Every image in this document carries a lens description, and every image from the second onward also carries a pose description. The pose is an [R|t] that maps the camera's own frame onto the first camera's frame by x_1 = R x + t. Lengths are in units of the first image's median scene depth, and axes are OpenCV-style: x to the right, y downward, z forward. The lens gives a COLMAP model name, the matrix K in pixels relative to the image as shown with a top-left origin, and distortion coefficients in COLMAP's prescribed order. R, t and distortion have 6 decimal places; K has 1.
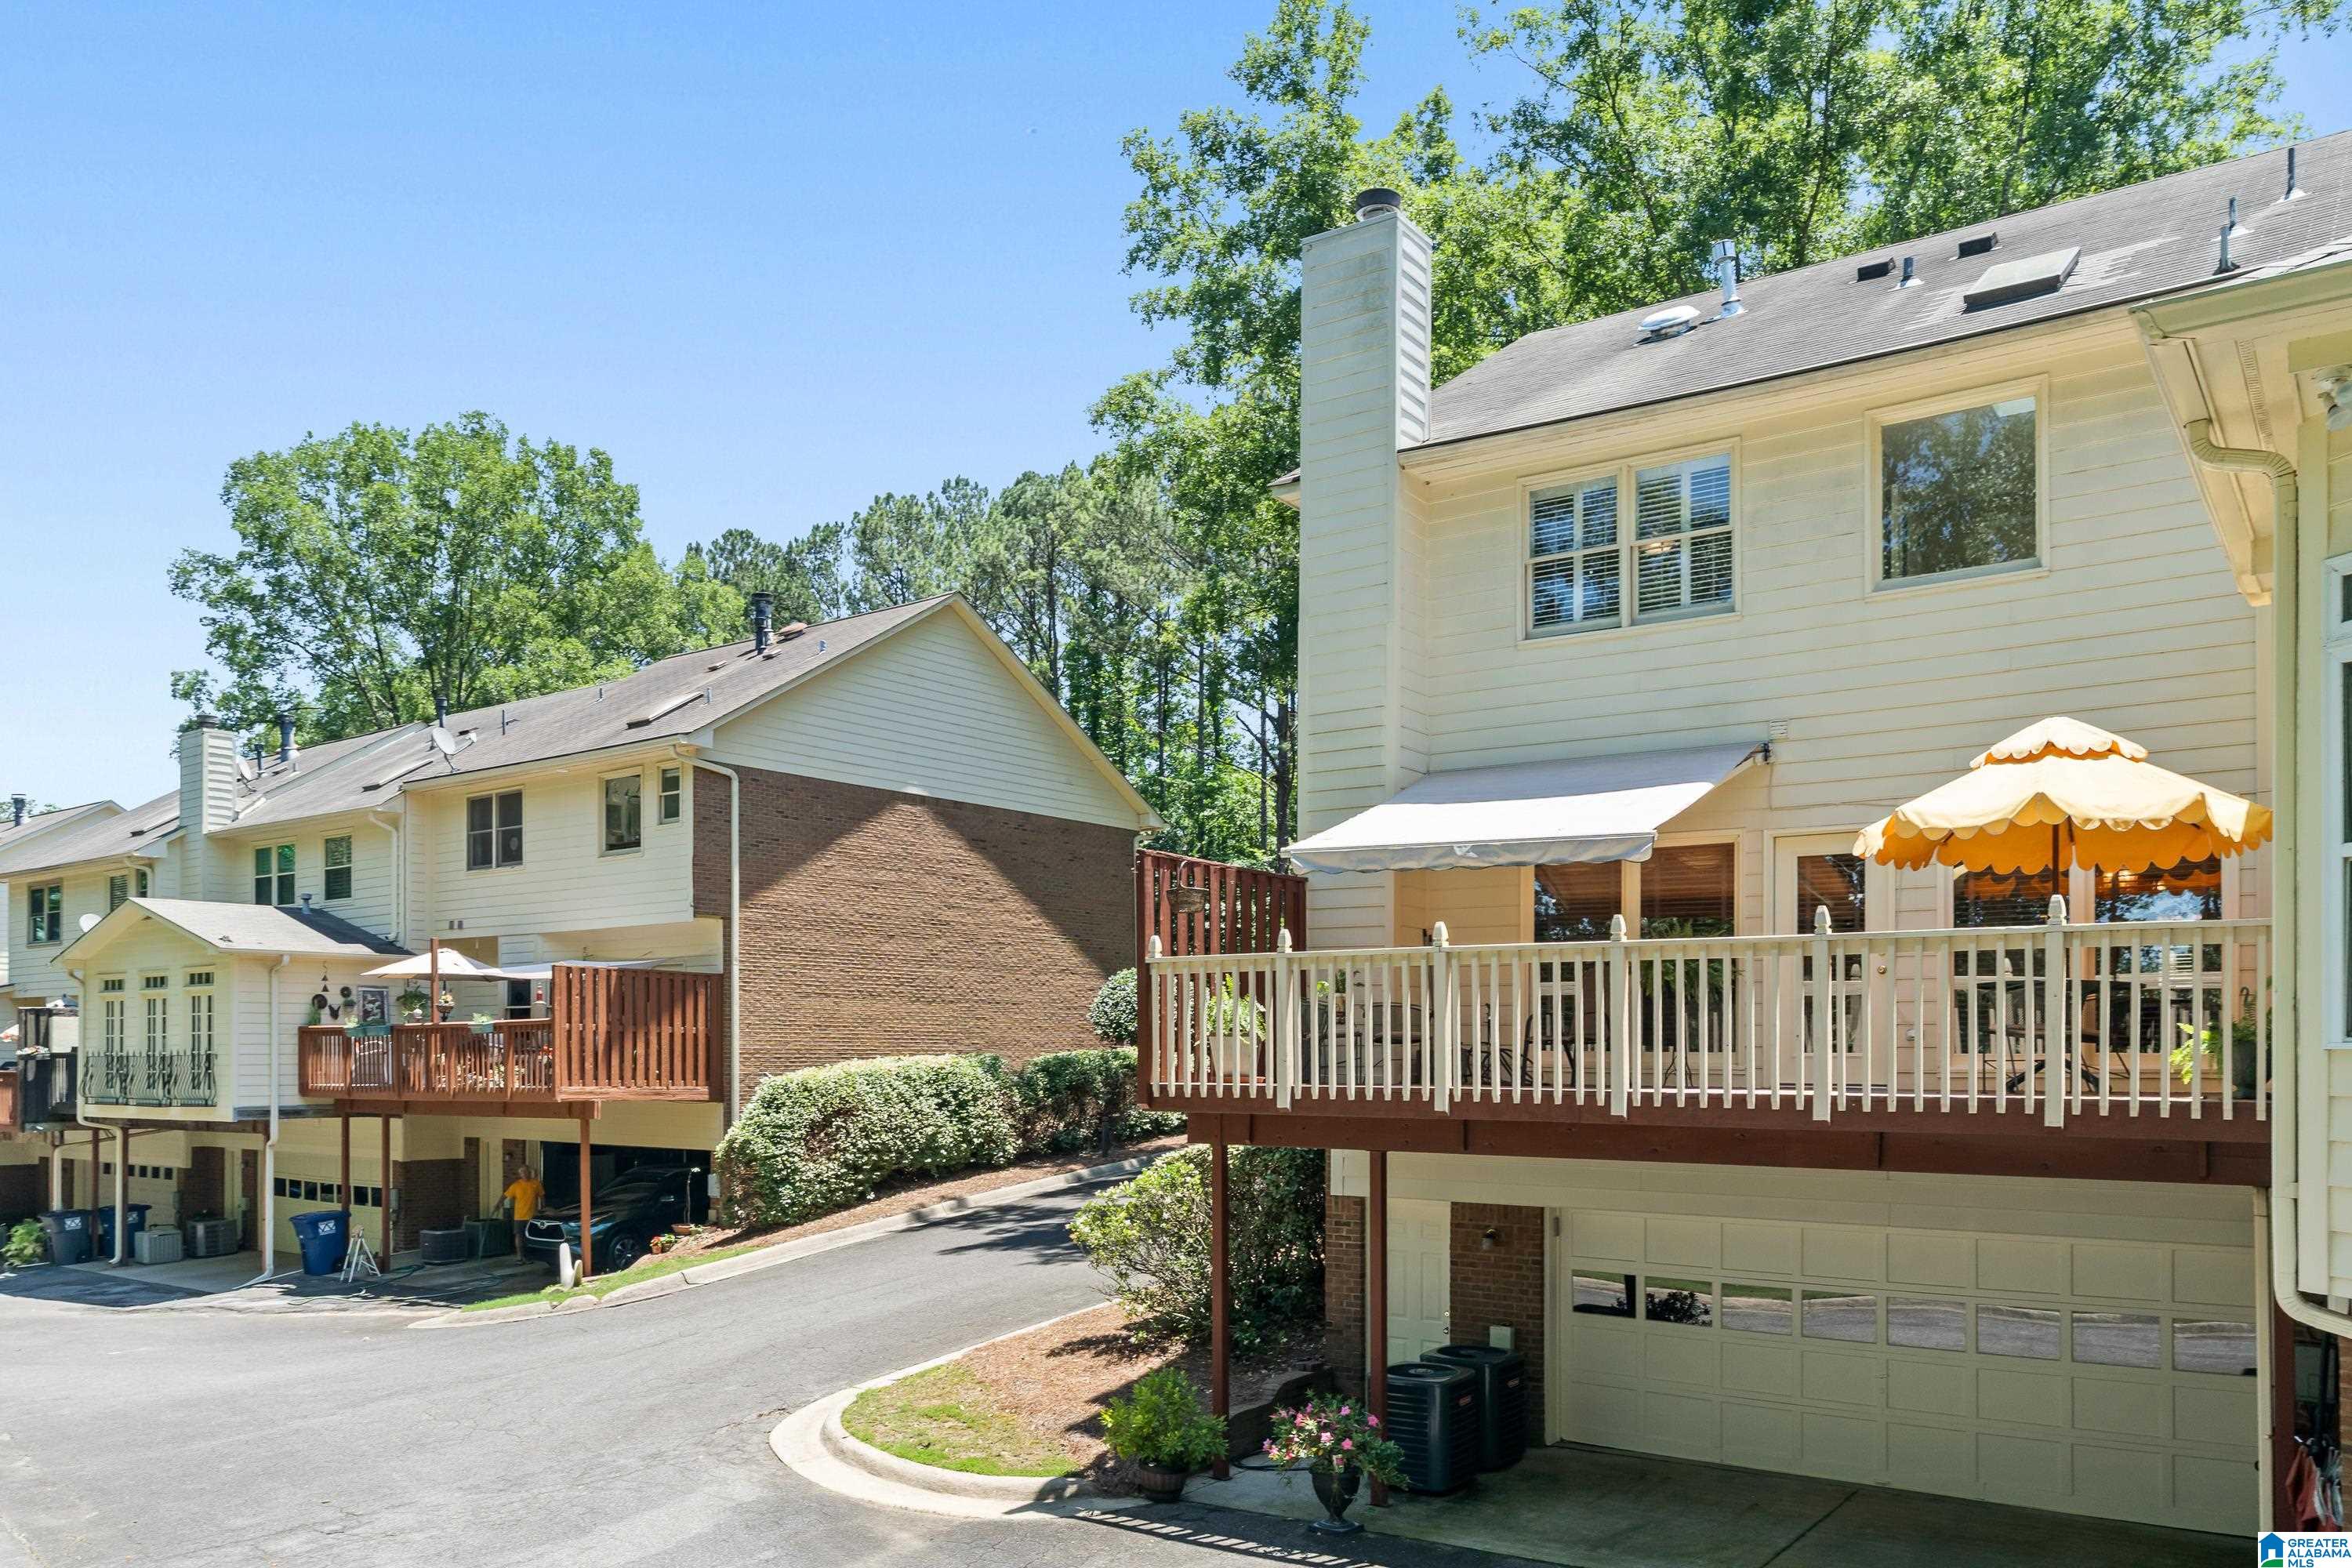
lens RADIAL K [[1703.9, 0, 1180.2], [0, 1703.9, 1033.8], [0, 0, 1]] dist [-0.001680, 0.002342]
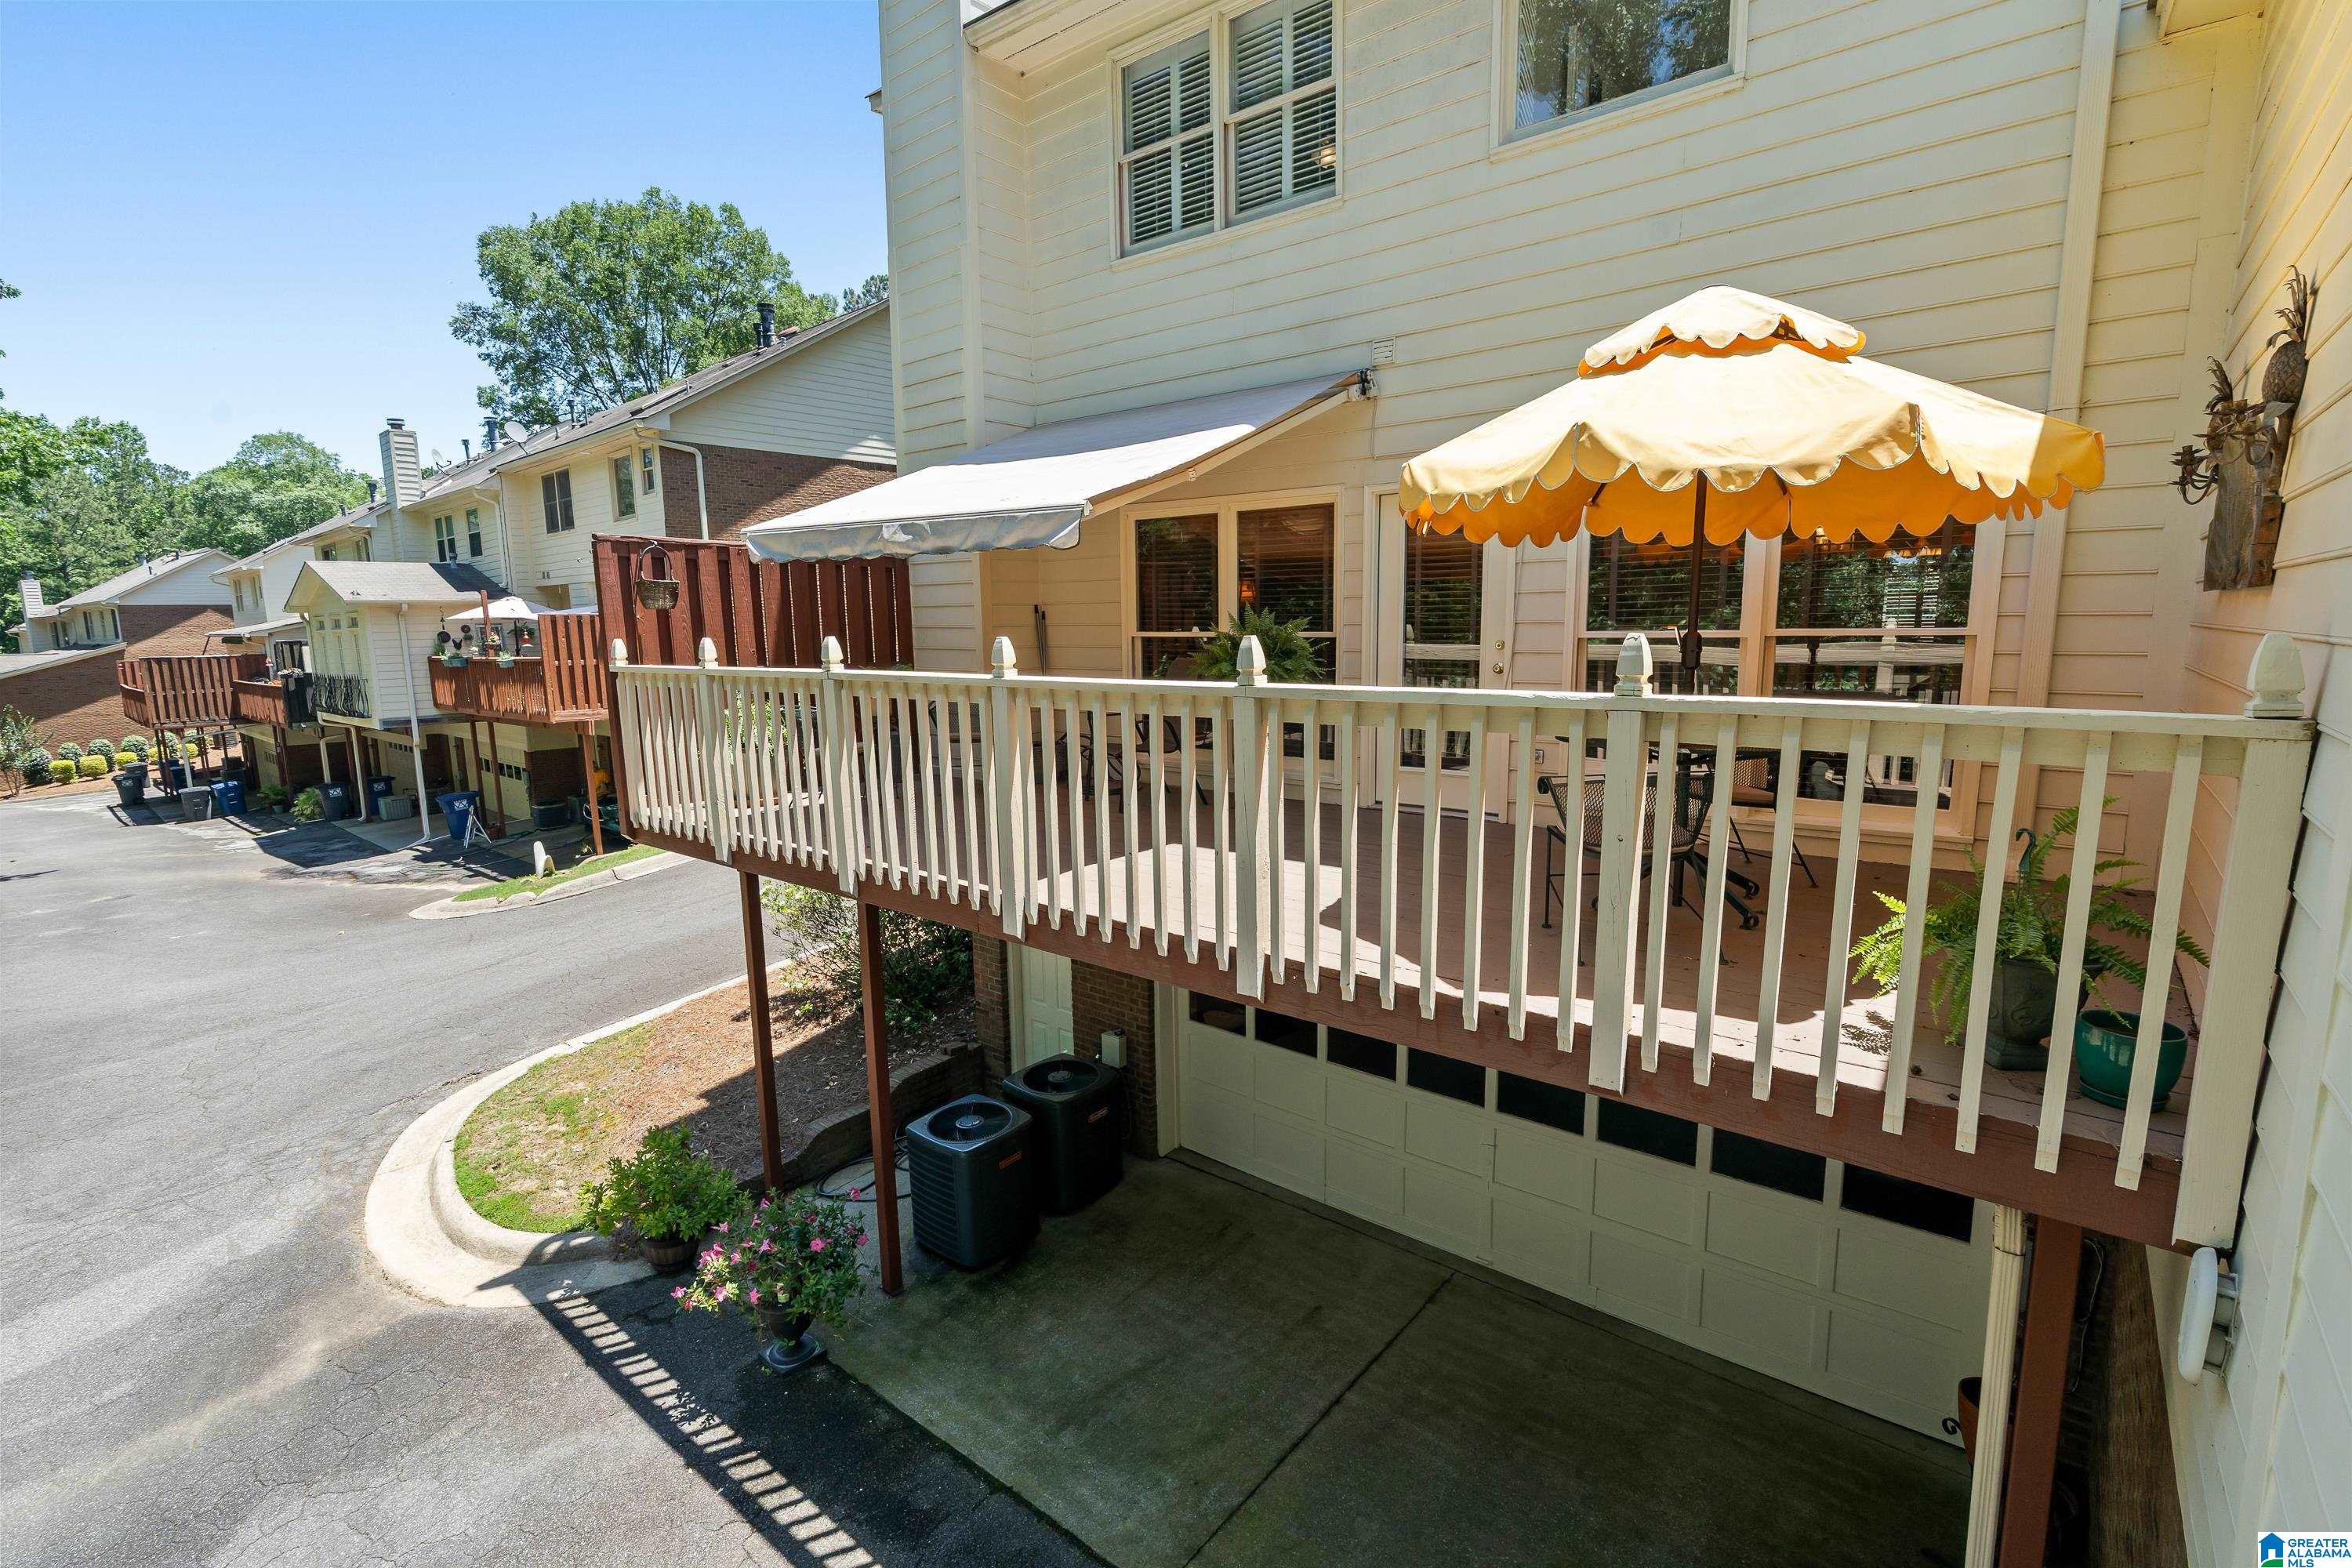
lens RADIAL K [[1050.5, 0, 1172.4], [0, 1050.5, 765.9], [0, 0, 1]] dist [-0.013779, 0.007910]
pose [[0.996551, -0.008778, -0.082514, 0.271276], [0.021096, 0.988519, 0.149619, -0.060780], [0.080253, -0.150844, 0.985295, 0.456539]]
